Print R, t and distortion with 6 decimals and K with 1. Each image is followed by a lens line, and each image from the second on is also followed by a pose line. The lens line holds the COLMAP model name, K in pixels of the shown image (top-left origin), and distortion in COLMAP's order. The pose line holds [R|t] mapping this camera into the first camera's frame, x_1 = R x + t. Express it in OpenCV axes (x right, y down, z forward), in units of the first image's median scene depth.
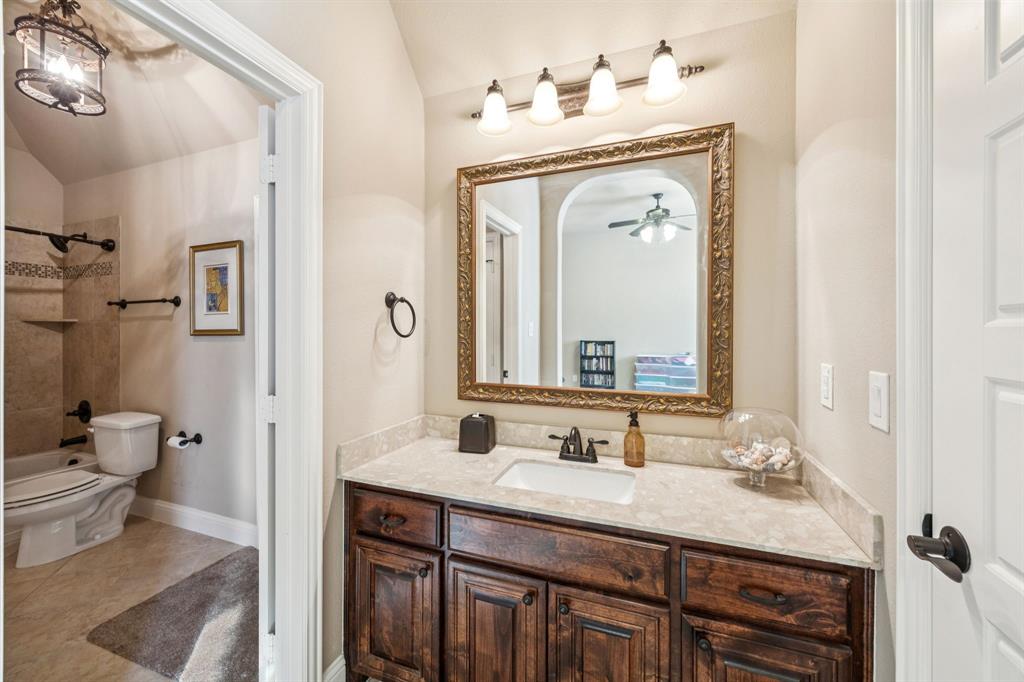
lens RADIAL K [[381.4, 0, 520.0], [0, 381.4, 331.3], [0, 0, 1]] dist [0.003219, 0.000023]
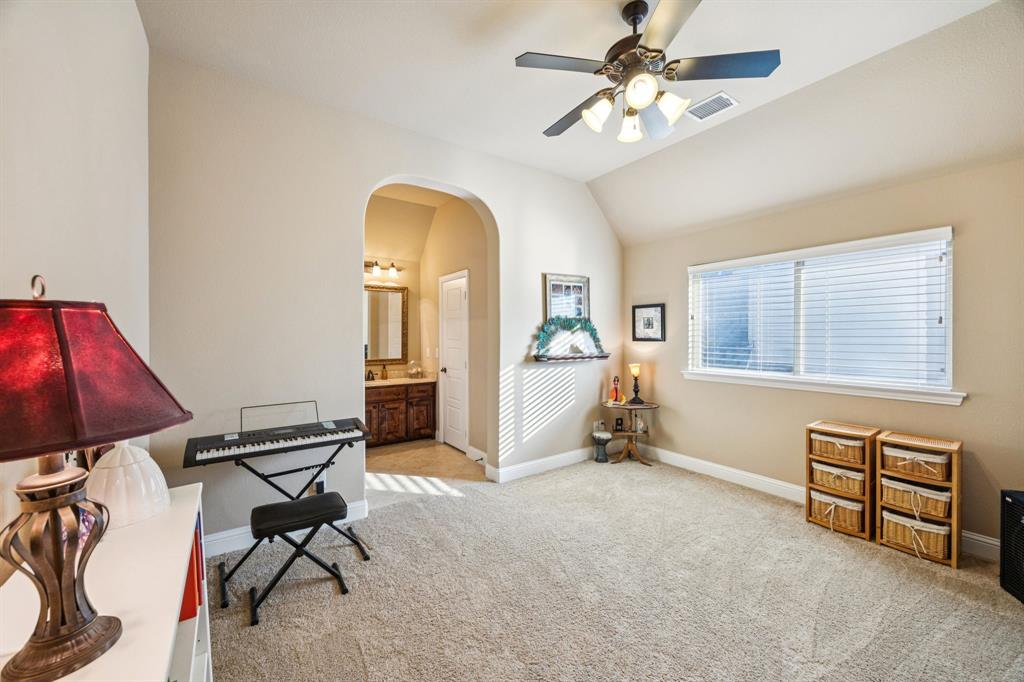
lens RADIAL K [[381.4, 0, 510.7], [0, 381.4, 344.0], [0, 0, 1]] dist [0.003219, 0.000023]
pose [[0.551195, -0.013764, 0.834263, -2.015344], [-0.001071, 0.999851, 0.017204, -0.038521], [-0.834375, -0.010376, 0.551099, -1.923504]]
